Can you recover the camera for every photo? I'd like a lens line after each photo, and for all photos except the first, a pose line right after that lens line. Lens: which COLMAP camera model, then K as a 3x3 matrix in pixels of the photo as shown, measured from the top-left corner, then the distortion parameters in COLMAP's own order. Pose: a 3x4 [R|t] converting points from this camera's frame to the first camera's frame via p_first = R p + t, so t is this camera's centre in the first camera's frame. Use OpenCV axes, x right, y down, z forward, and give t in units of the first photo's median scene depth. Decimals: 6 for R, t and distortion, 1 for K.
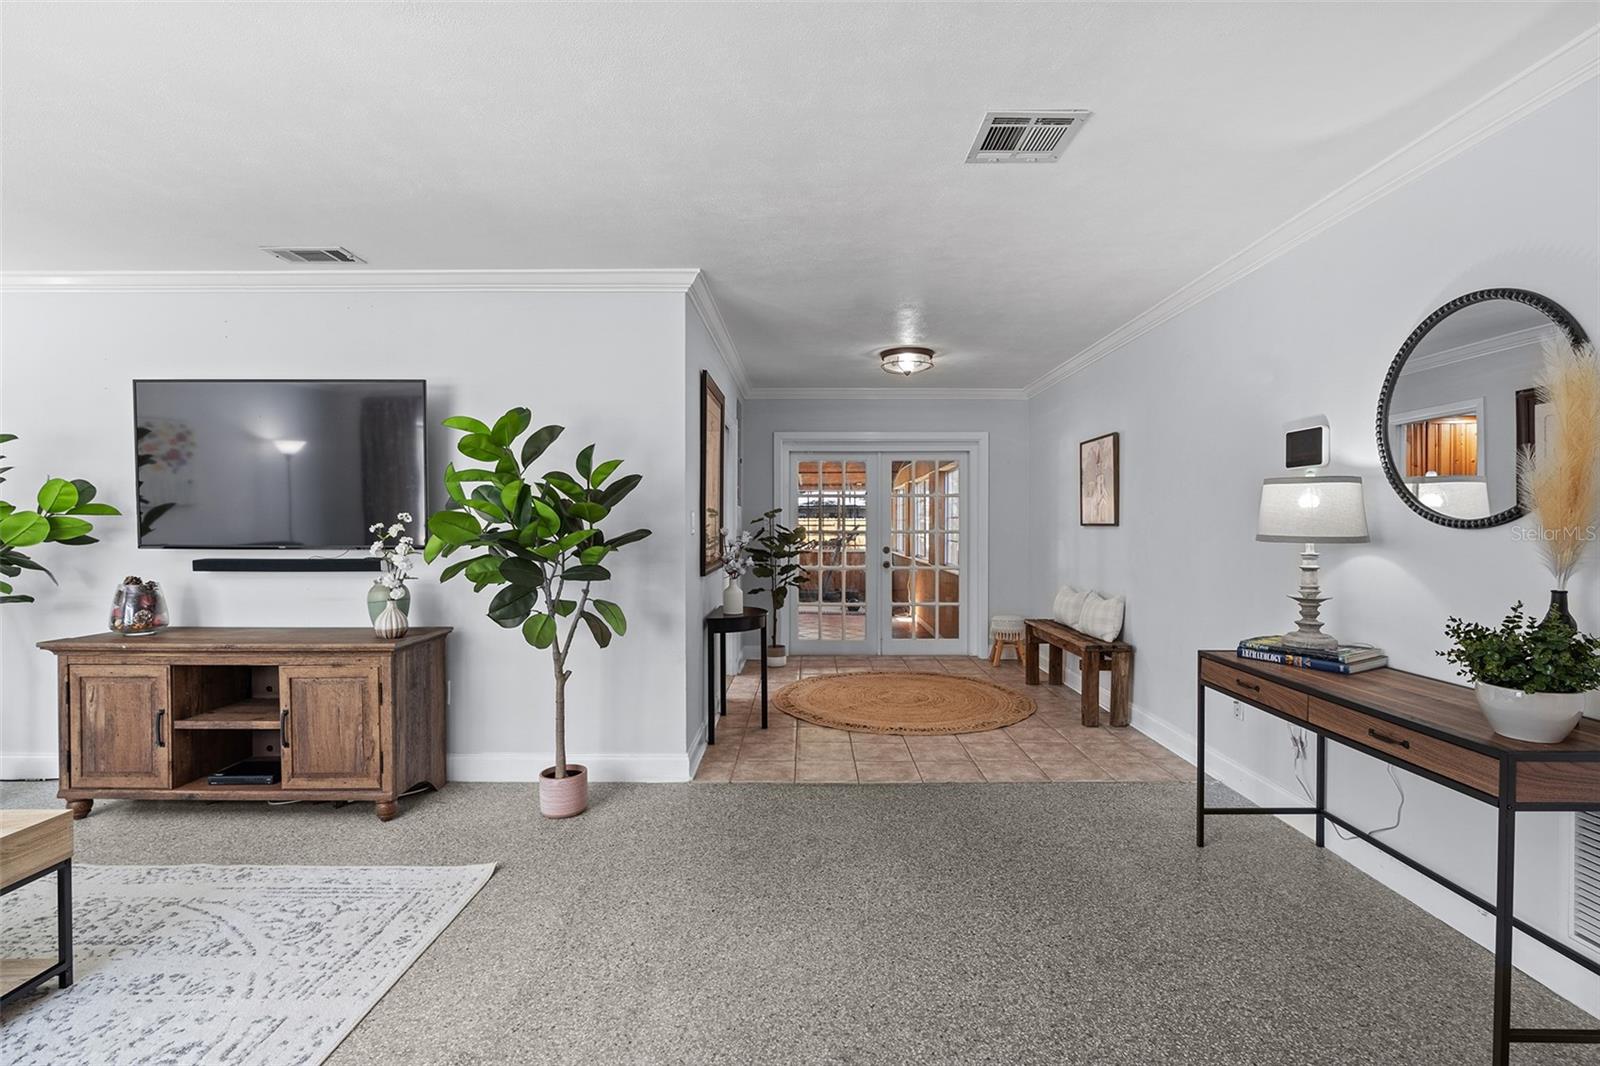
lens RADIAL K [[726.9, 0, 792.2], [0, 726.9, 538.4], [0, 0, 1]] dist [-0.000992, 0.000464]
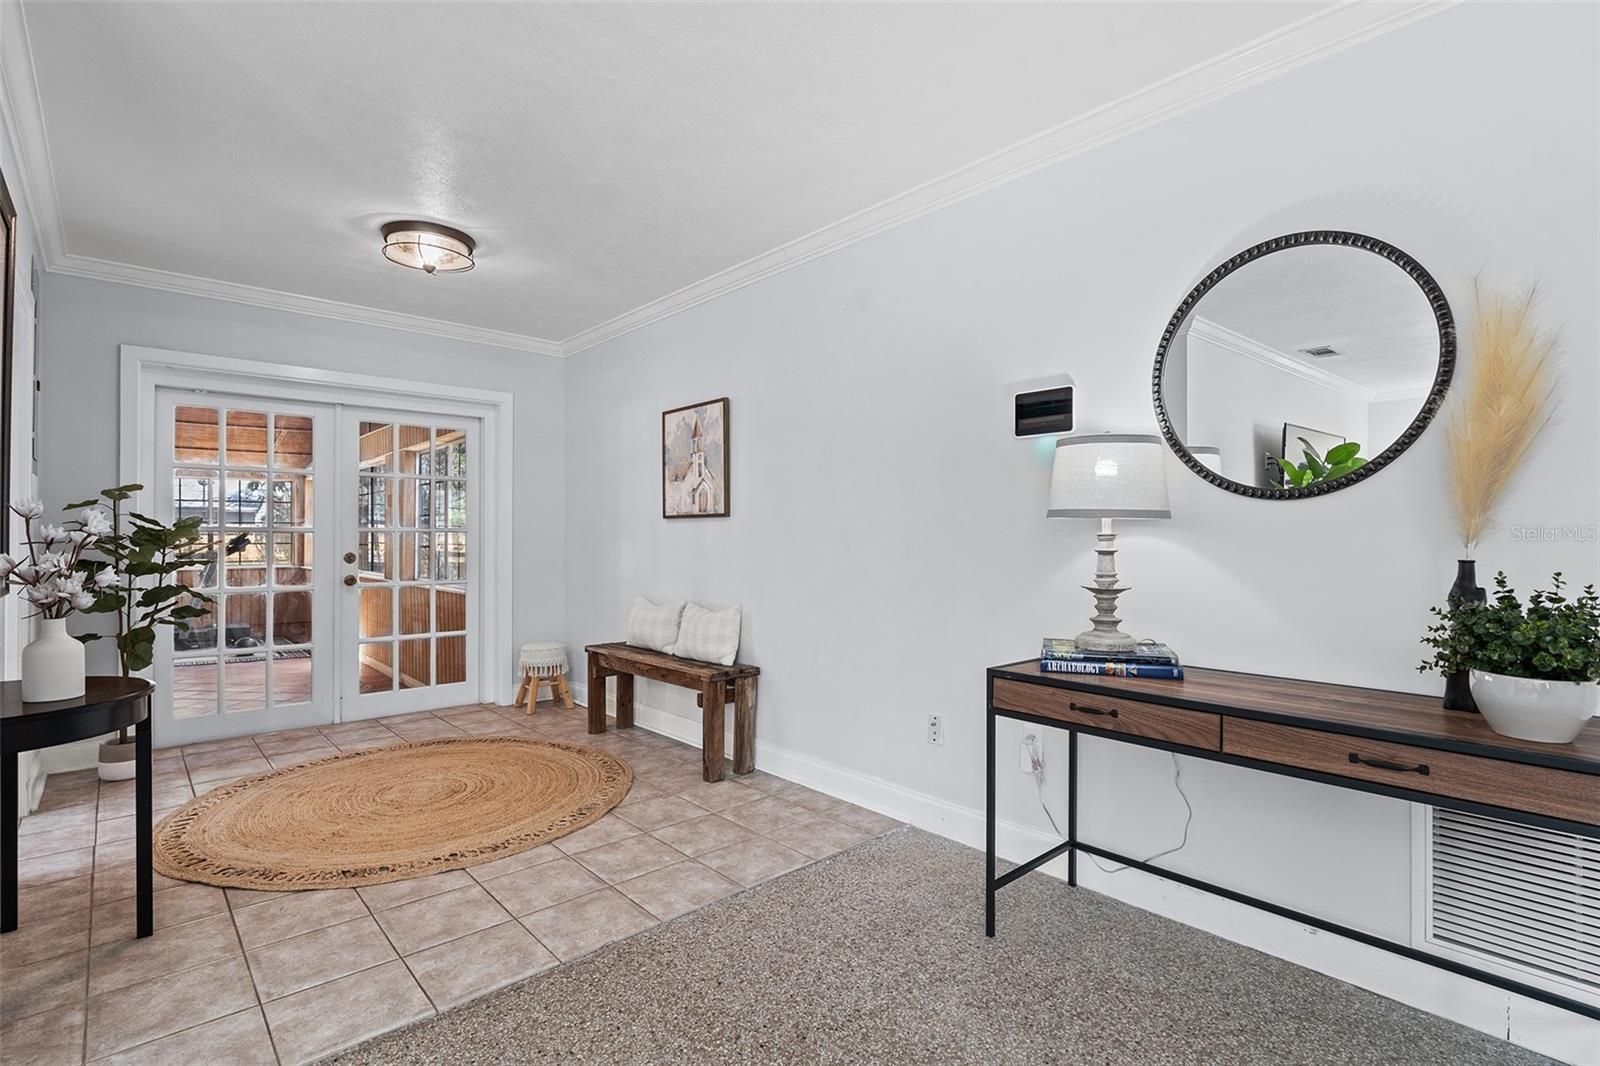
lens RADIAL K [[769.7, 0, 806.9], [0, 769.7, 534.6], [0, 0, 1]] dist [-0.003063, 0.000340]
pose [[0.727485, 0.002458, 0.686119, -0.050108], [0.012816, 0.999770, -0.017171, 0.014002], [-0.686004, 0.021285, 0.727287, 0.259981]]
